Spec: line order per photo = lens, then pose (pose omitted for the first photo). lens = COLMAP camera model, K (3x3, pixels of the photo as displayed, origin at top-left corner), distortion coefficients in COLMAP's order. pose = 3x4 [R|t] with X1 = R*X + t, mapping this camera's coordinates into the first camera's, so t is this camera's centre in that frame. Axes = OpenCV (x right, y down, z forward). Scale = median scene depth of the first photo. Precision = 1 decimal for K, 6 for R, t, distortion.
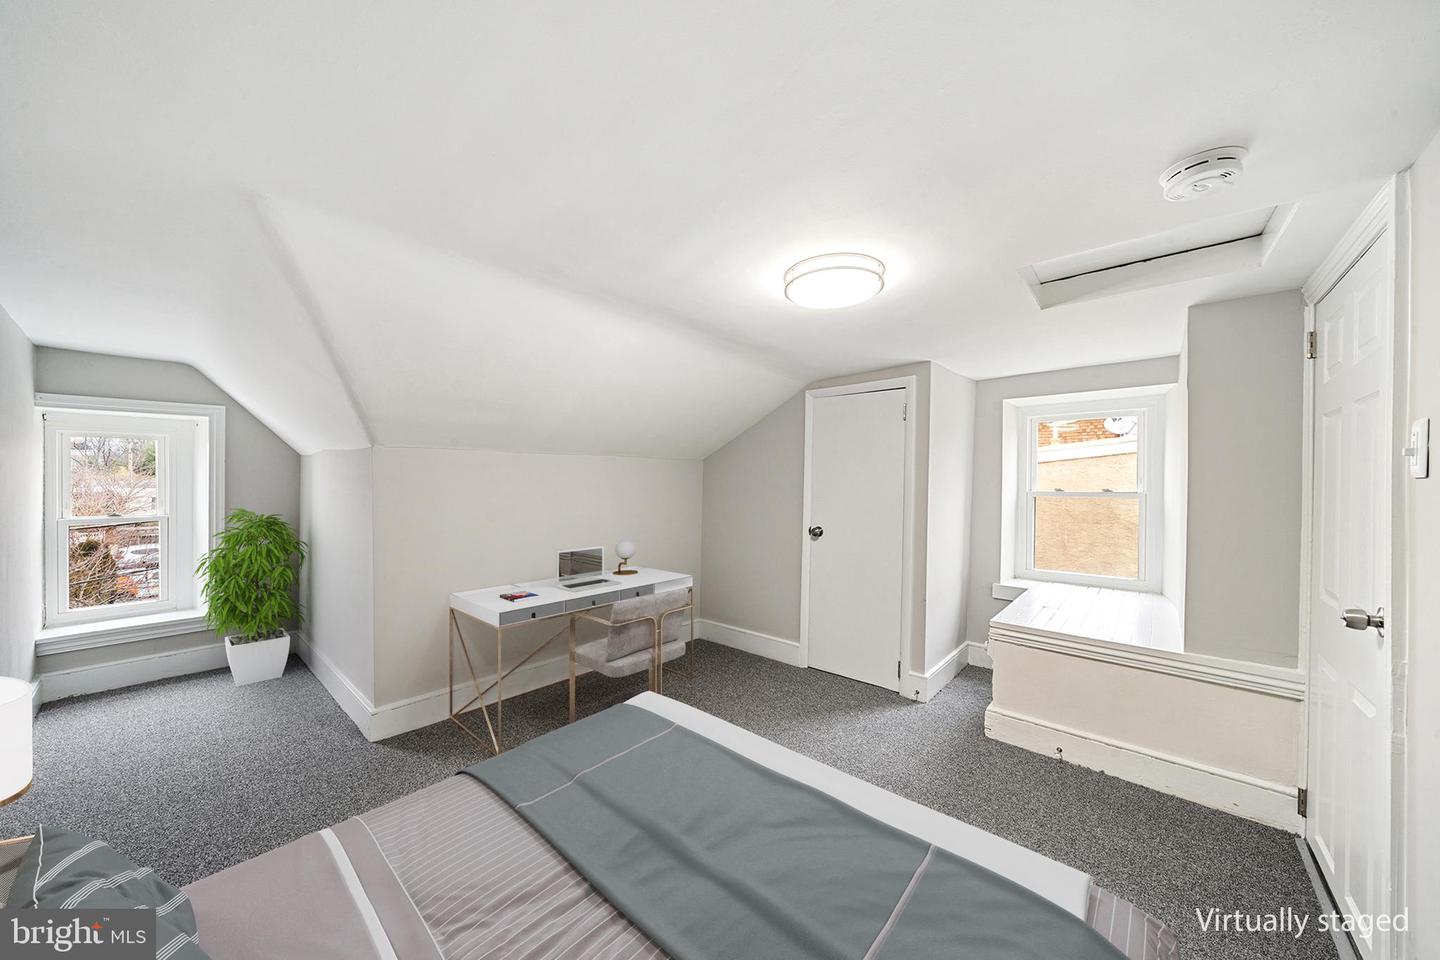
lens RADIAL K [[492.2, 0, 718.2], [0, 492.2, 484.8], [0, 0, 1]] dist [0.000738, 0.000039]
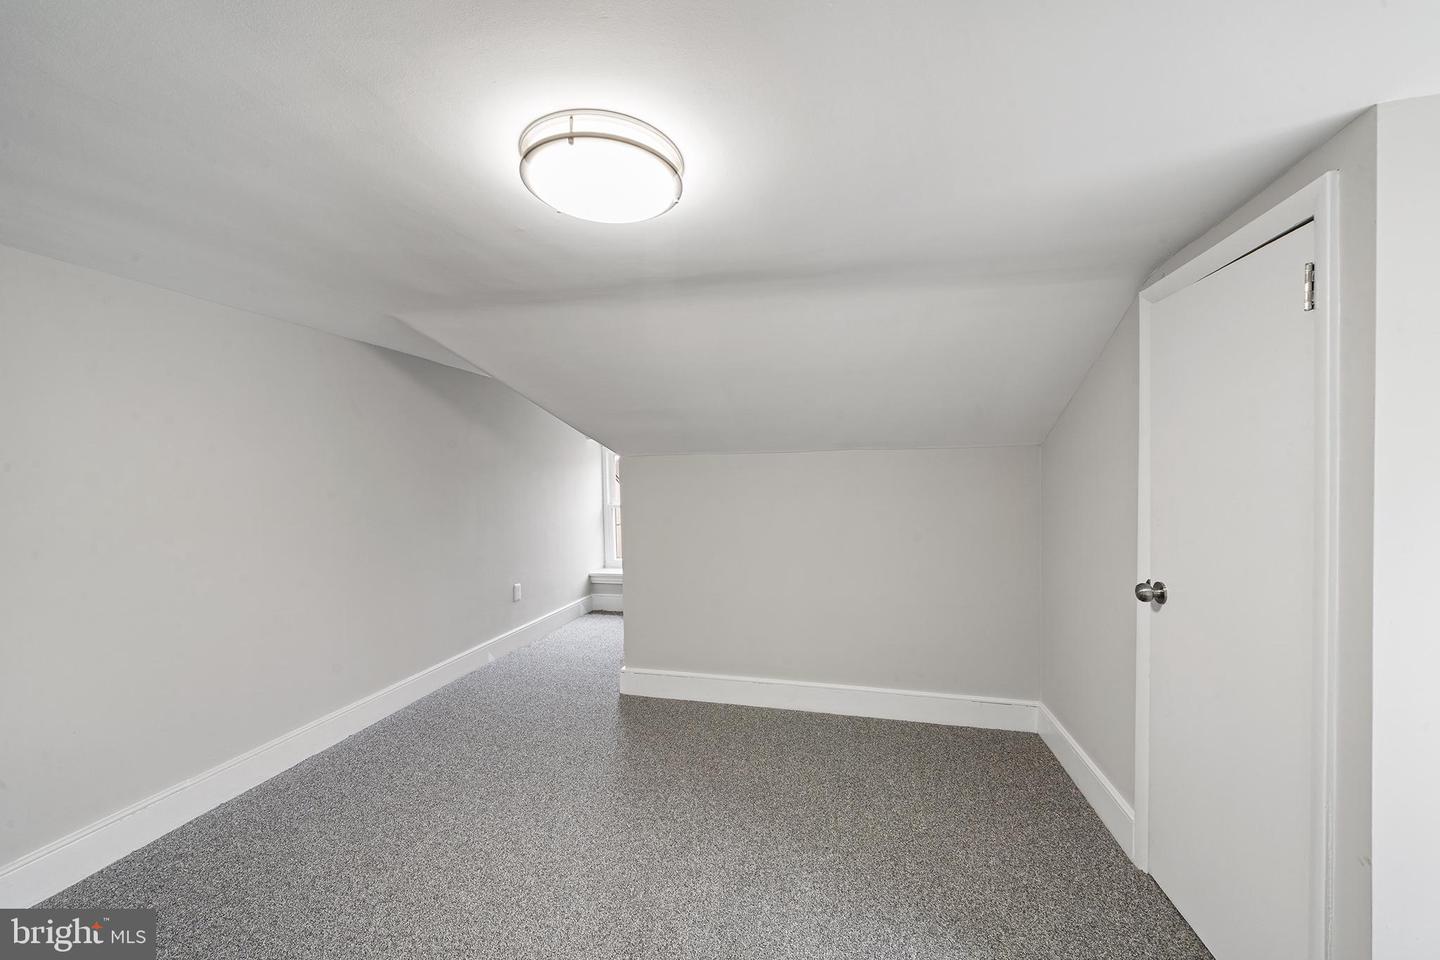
lens RADIAL K [[564.1, 0, 717.6], [0, 564.1, 479.7], [0, 0, 1]] dist [-0.000615, -0.000059]
pose [[0.467390, 0.000170, -0.884051, 0.540933], [0.003780, 0.999990, 0.002191, -0.015152], [0.884043, -0.004366, 0.467385, 0.443158]]
